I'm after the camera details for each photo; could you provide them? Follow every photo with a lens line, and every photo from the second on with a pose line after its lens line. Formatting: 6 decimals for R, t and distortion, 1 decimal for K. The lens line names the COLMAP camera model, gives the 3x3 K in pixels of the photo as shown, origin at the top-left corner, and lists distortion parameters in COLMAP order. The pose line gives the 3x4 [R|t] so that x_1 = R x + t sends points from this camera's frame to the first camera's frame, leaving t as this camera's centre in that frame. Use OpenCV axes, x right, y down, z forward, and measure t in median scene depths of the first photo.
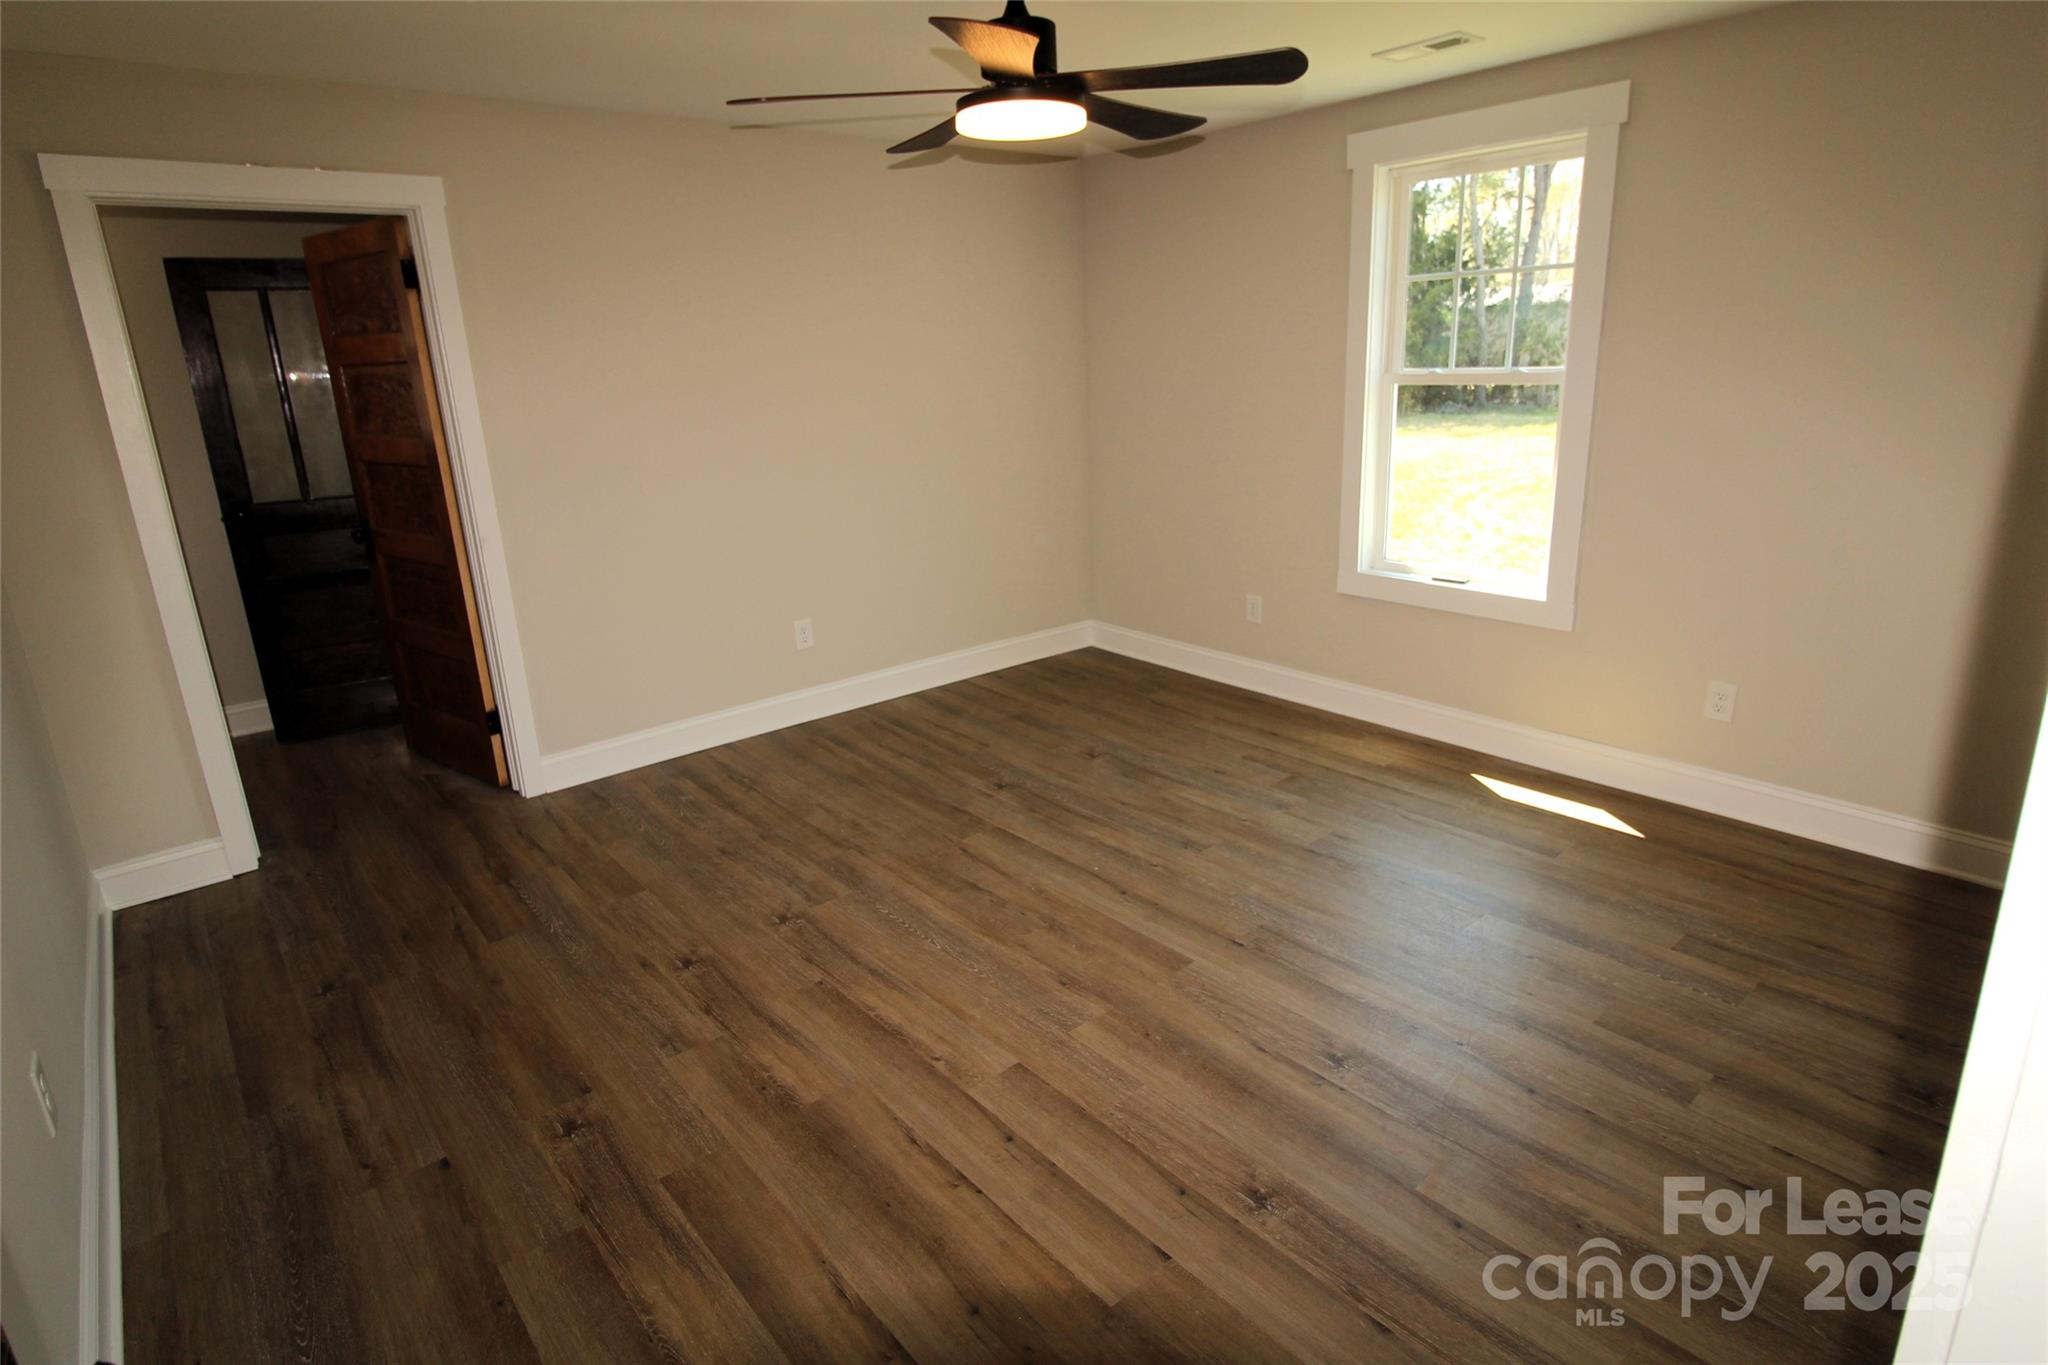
lens RADIAL K [[1094.5, 0, 1044.1], [0, 1094.5, 662.8], [0, 0, 1]] dist [0.011656, -0.017611]
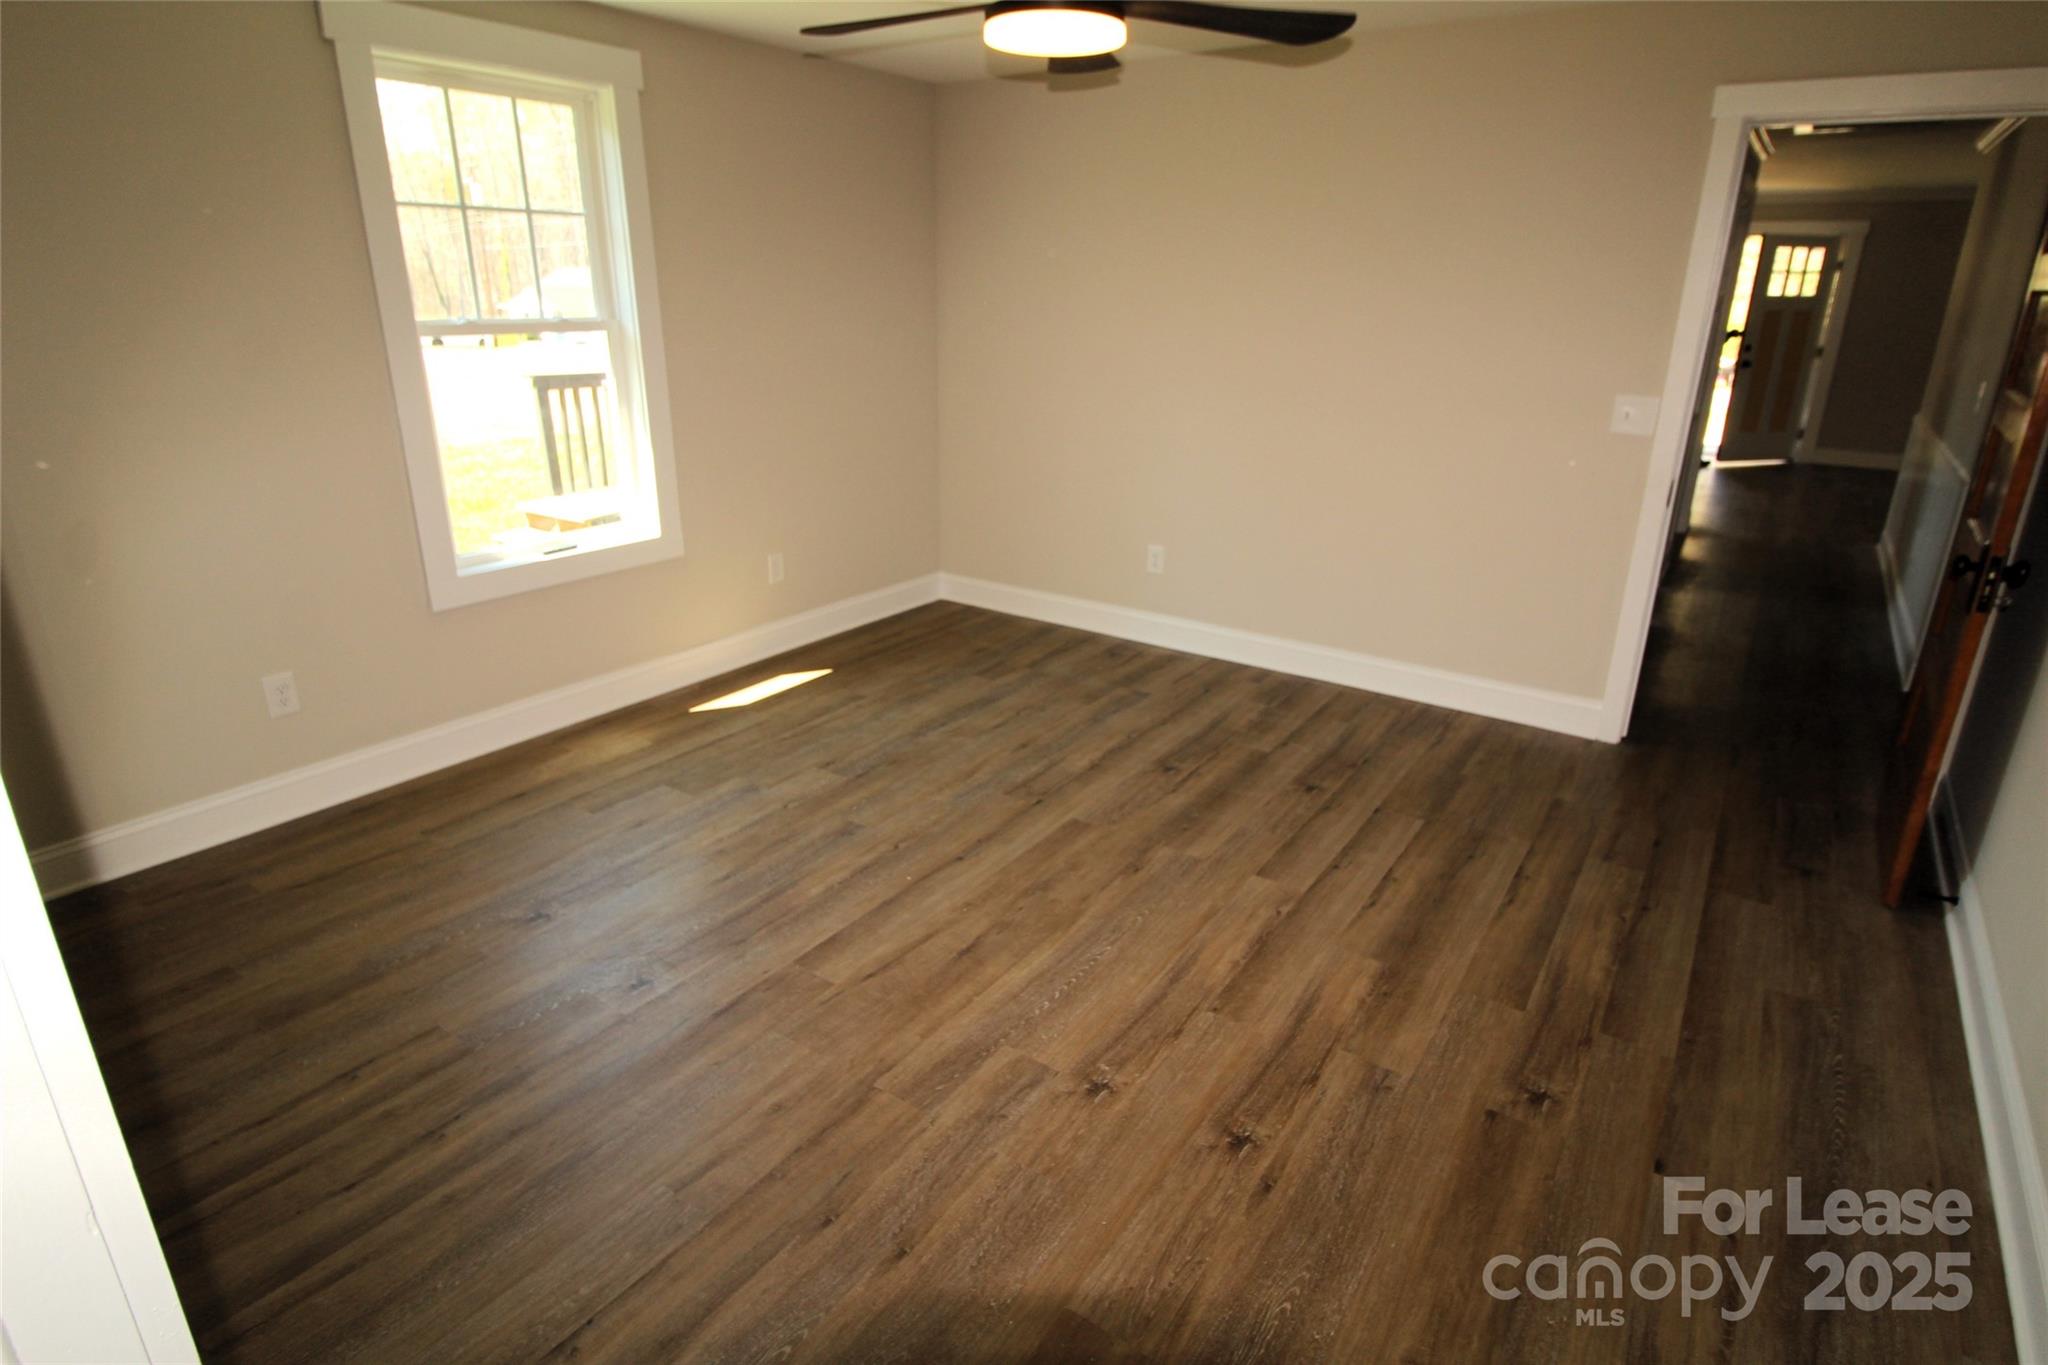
lens RADIAL K [[1094.5, 0, 1044.1], [0, 1094.5, 662.8], [0, 0, 1]] dist [0.011656, -0.017611]
pose [[-0.277481, -0.283307, 0.918009, -0.858024], [0.259901, 0.897768, 0.355619, -0.294446], [-0.924909, 0.337269, -0.175482, 1.137110]]
